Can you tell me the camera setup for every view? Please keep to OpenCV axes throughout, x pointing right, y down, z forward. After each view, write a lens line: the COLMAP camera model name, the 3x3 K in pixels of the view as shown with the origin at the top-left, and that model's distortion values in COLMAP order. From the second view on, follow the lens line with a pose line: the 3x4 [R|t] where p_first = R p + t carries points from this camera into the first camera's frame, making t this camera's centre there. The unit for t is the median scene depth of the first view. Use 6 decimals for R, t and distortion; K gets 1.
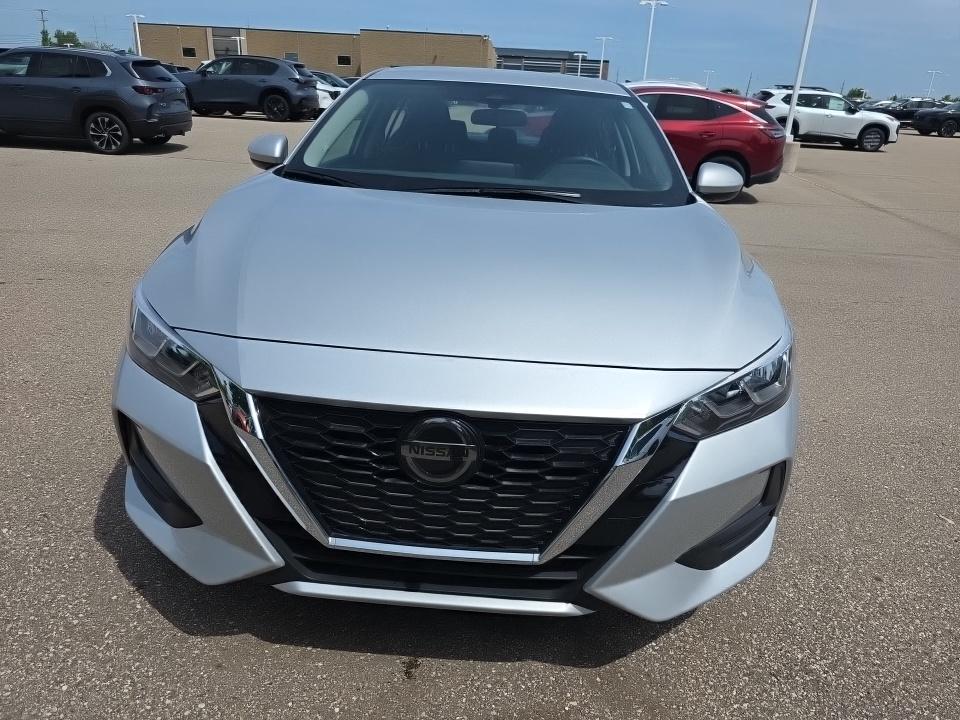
lens RADIAL K [[651.0, 0, 476.1], [0, 651.0, 357.1], [0, 0, 1]] dist [0.035198, -0.034370]
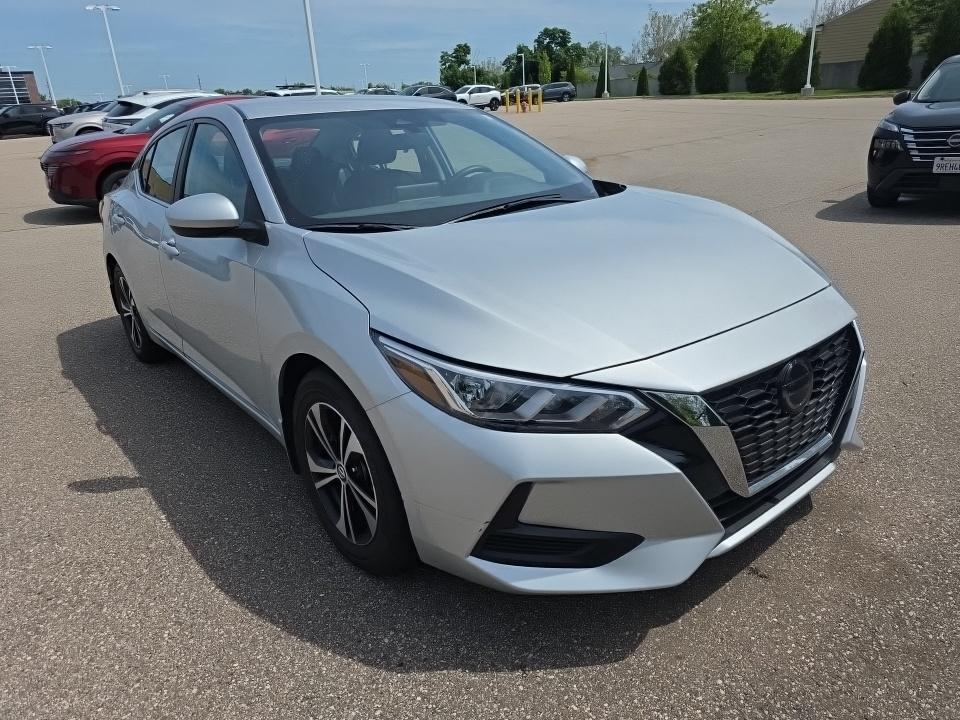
lens RADIAL K [[651.0, 0, 475.5], [0, 651.0, 359.7], [0, 0, 1]] dist [0.035198, -0.034370]
pose [[0.747787, -0.321786, 0.580748, -0.359860], [0.321923, 0.940730, 0.106732, -0.070041], [-0.580672, 0.107143, 0.807057, 0.085929]]
